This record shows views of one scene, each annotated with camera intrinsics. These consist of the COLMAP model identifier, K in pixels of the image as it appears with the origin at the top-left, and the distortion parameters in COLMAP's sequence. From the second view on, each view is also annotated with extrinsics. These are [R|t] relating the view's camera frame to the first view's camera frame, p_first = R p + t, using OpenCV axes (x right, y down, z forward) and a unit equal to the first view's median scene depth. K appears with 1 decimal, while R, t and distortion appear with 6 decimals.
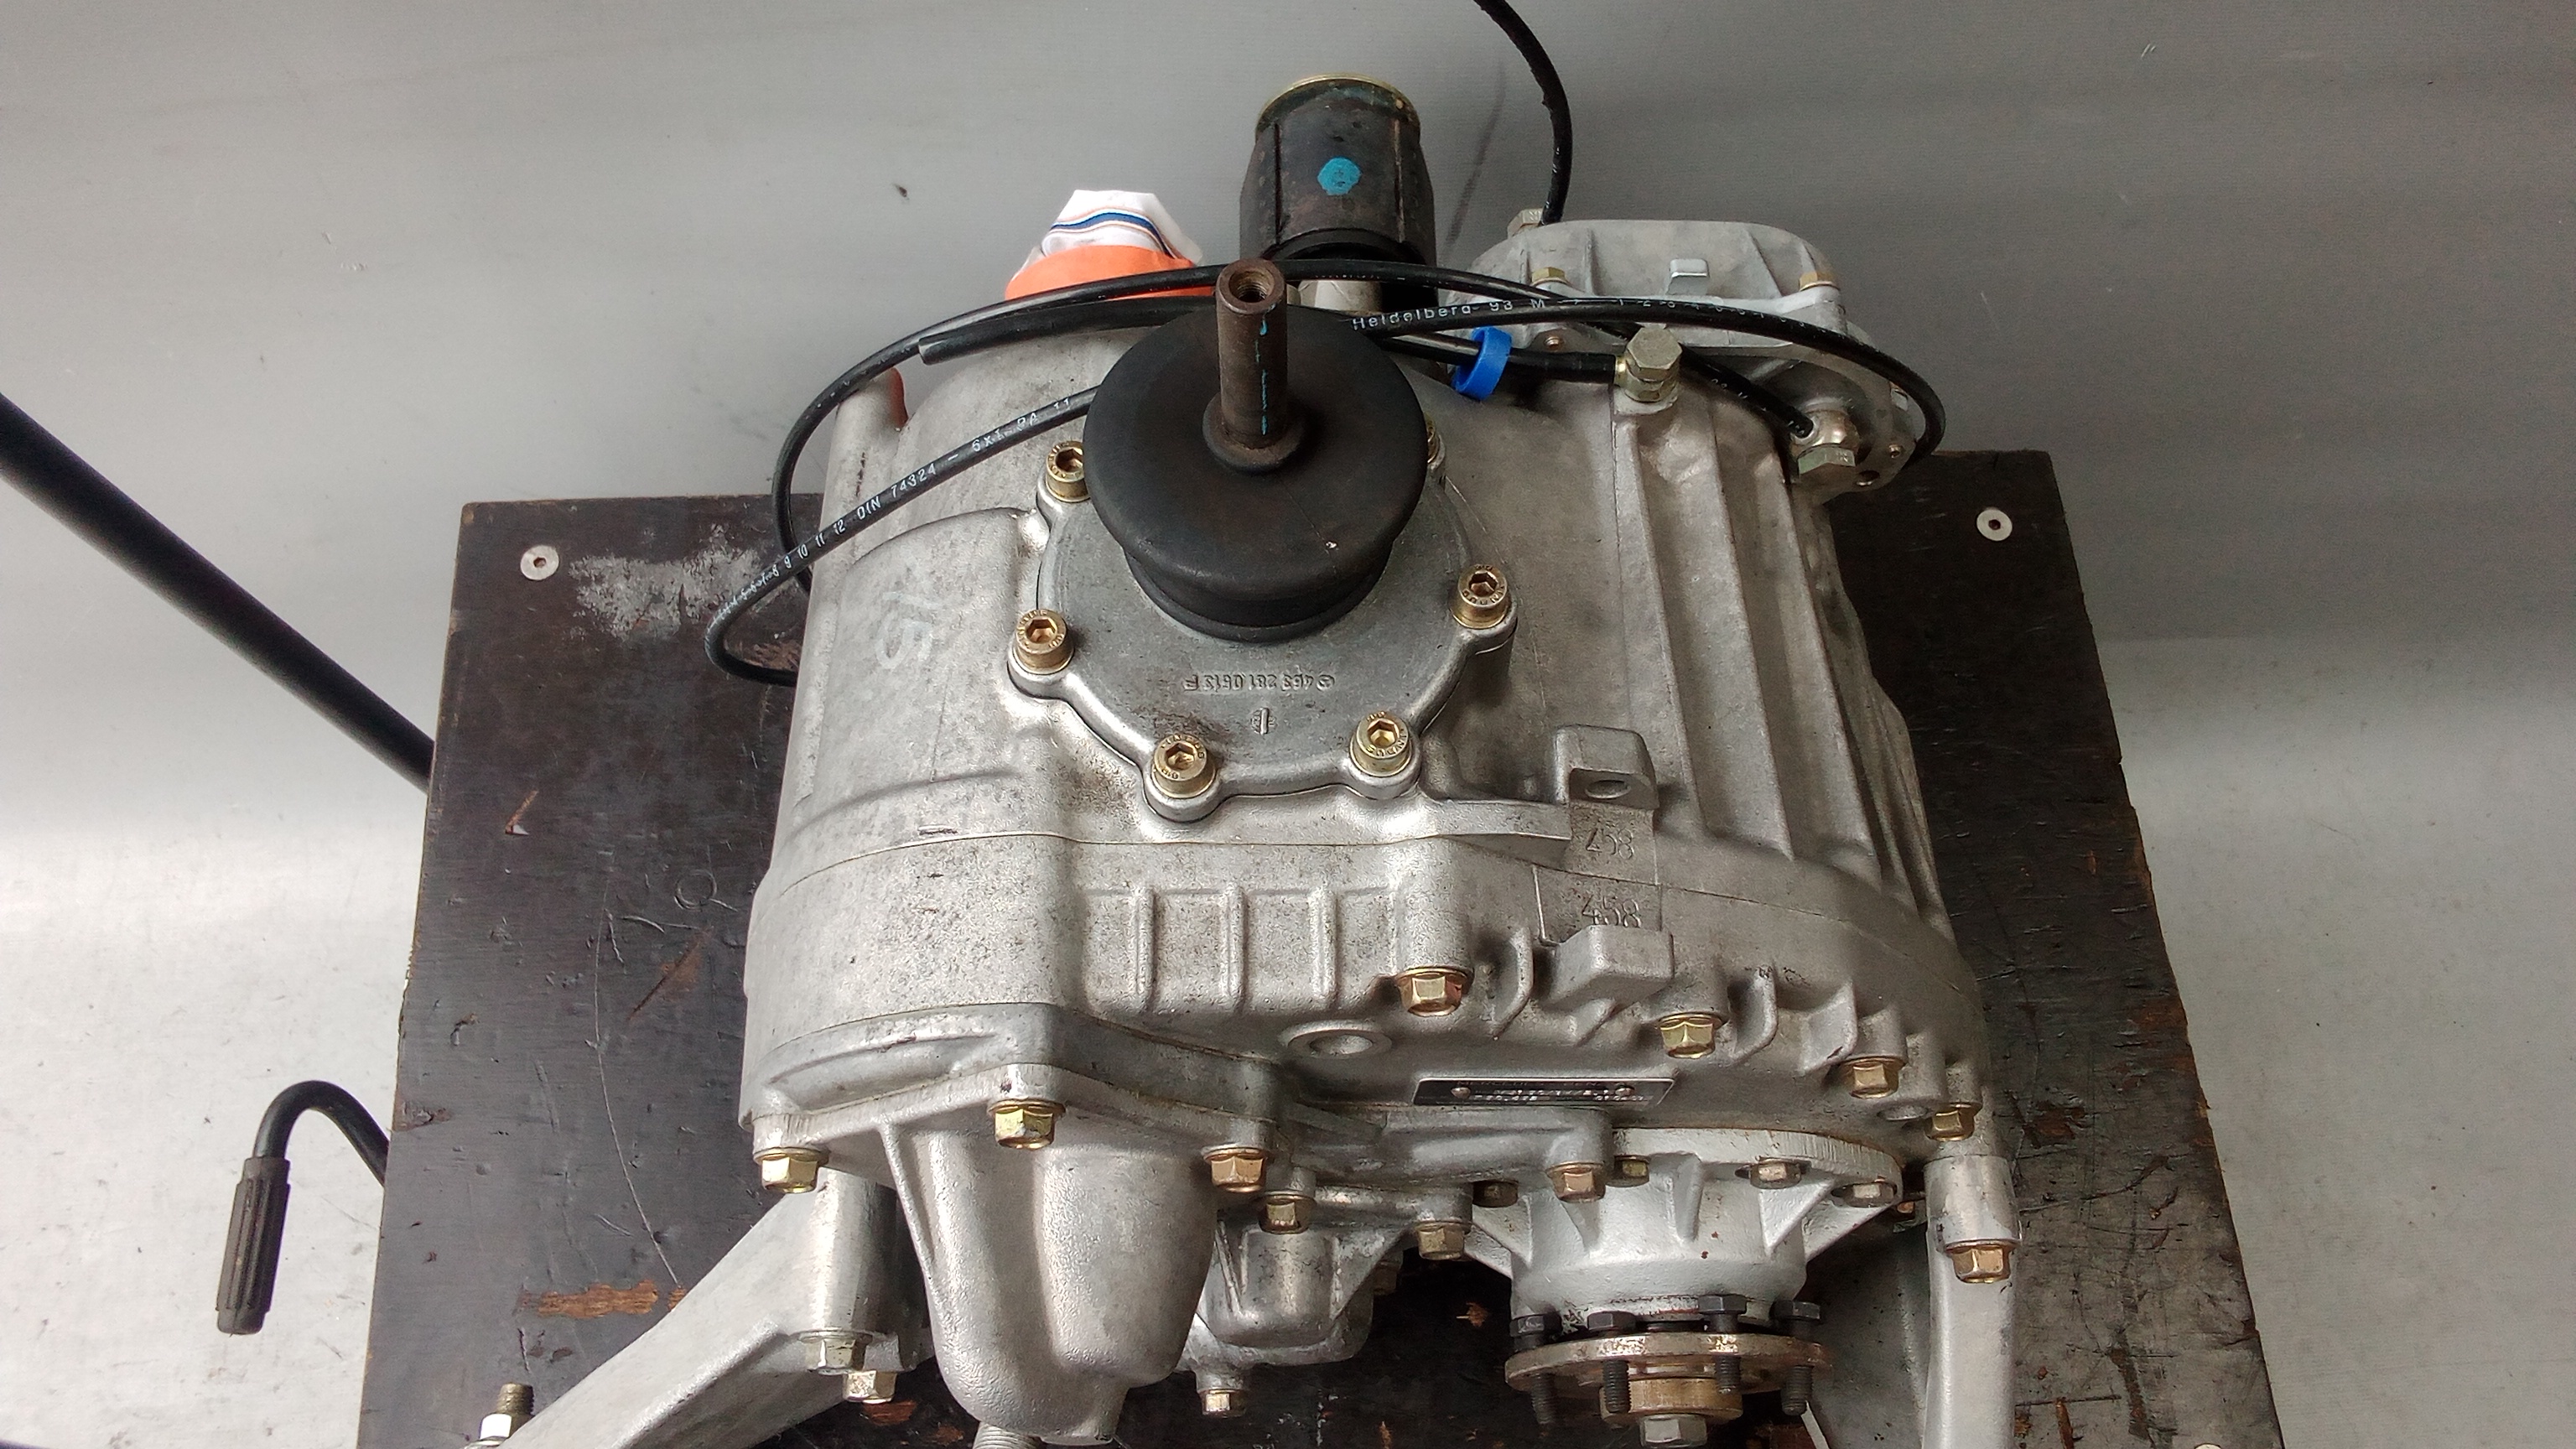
lens RADIAL K [[2025.4, 0, 1294.7], [0, 2025.4, 687.7], [0, 0, 1]] dist [0.071102, -0.122187]
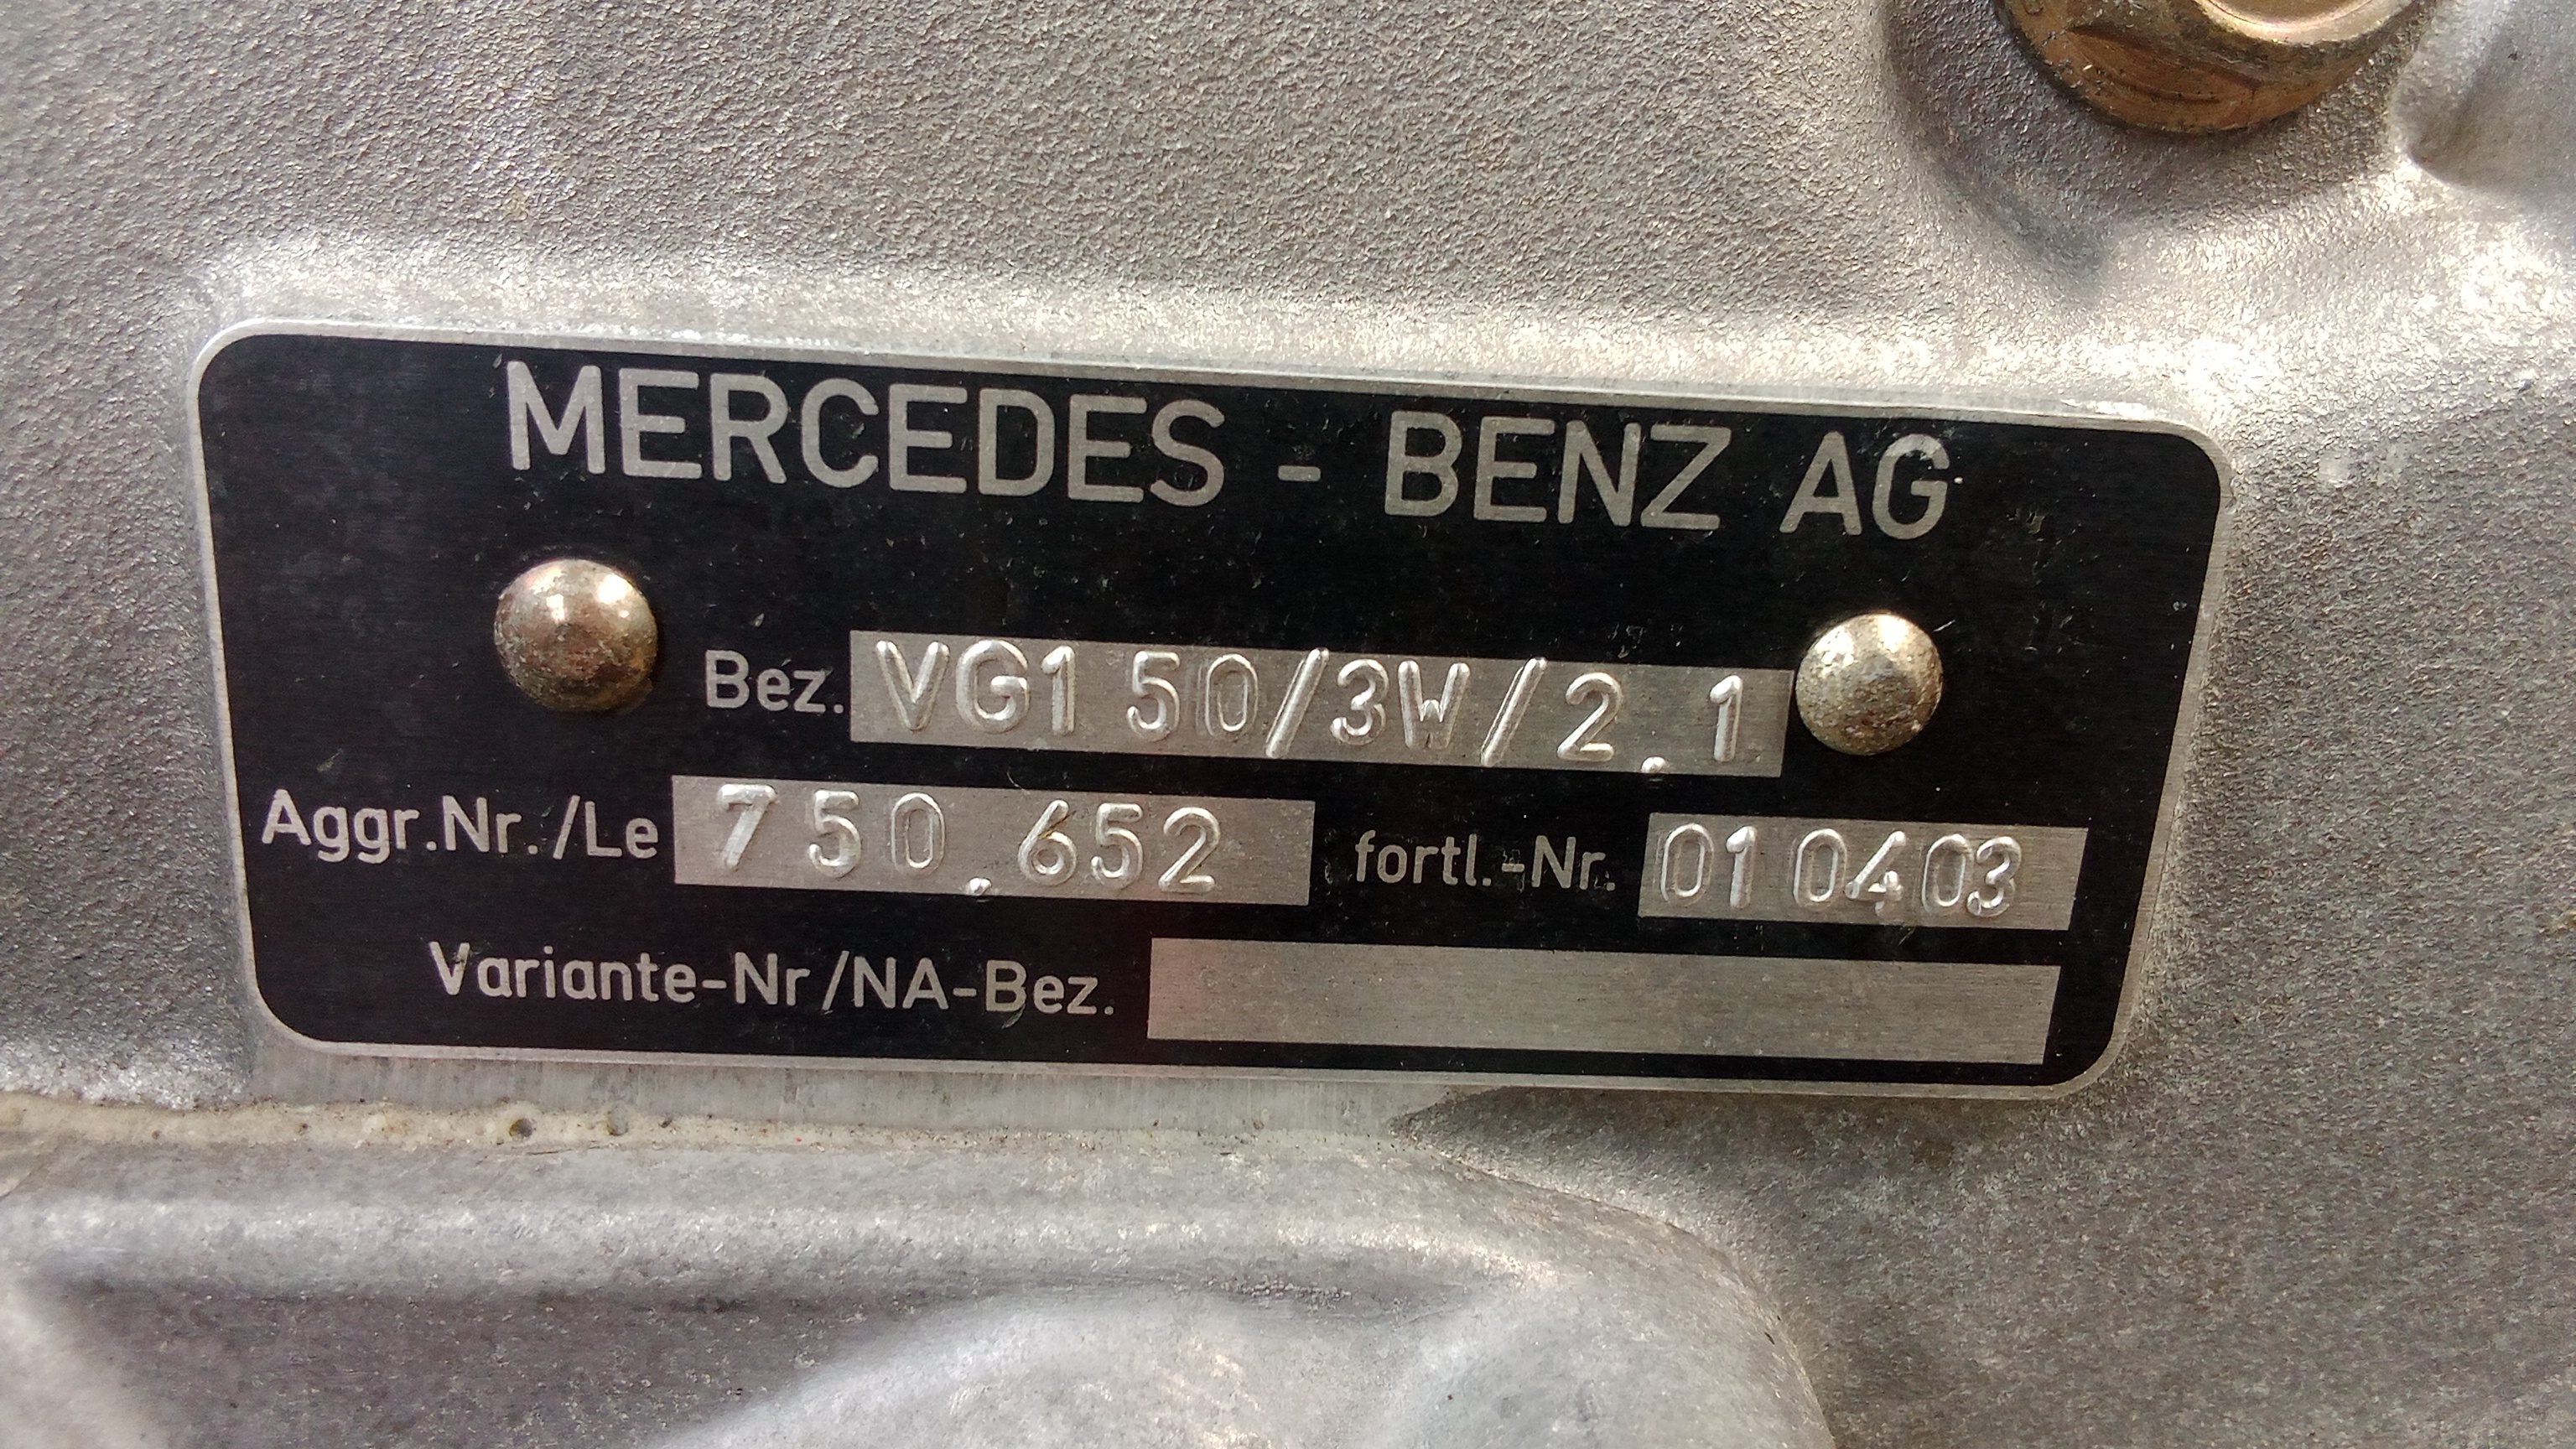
lens RADIAL K [[2025.4, 0, 1294.7], [0, 2025.4, 687.7], [0, 0, 1]] dist [0.071102, -0.122187]
pose [[0.998976, 0.001072, 0.045241, 0.106398], [0.031178, 0.708296, -0.705227, 0.253759], [-0.032800, 0.705915, 0.707537, 0.803667]]
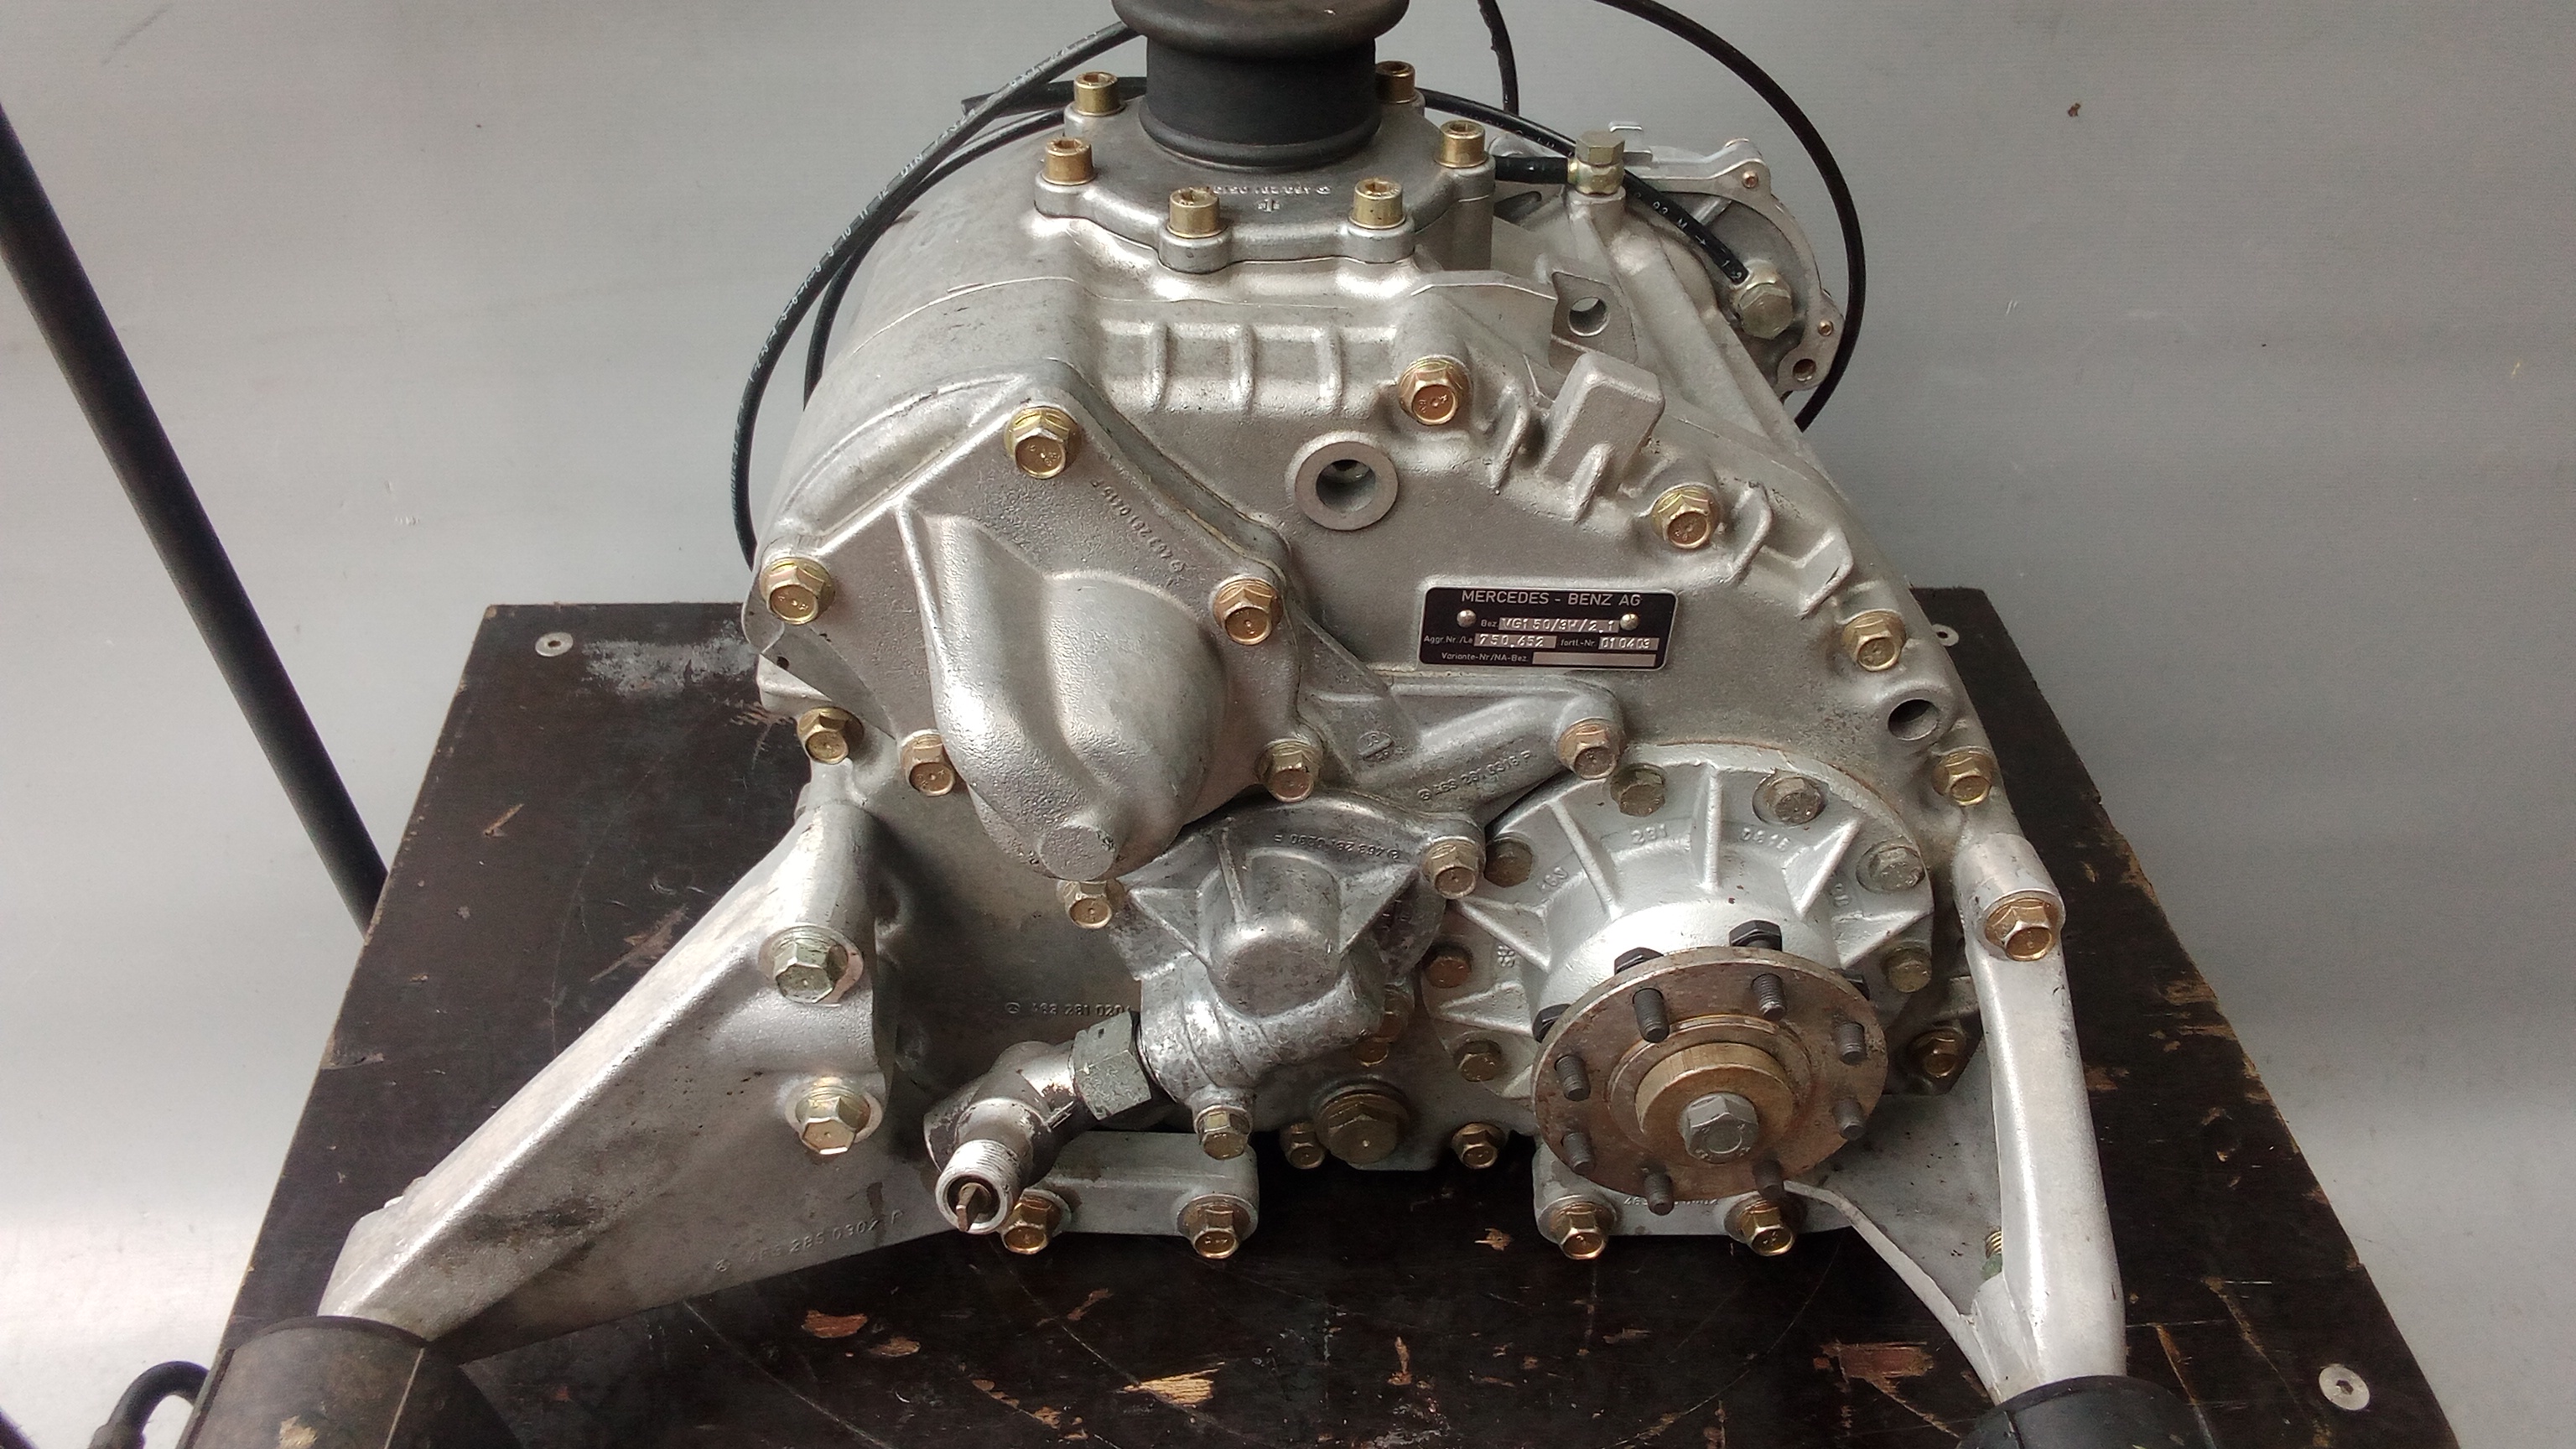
lens RADIAL K [[2025.4, 0, 1294.7], [0, 2025.4, 687.7], [0, 0, 1]] dist [0.071102, -0.122187]
pose [[0.999763, -0.007190, 0.020528, -0.020665], [0.015601, 0.894677, -0.446442, 0.592922], [-0.015156, 0.446656, 0.894577, 0.105441]]
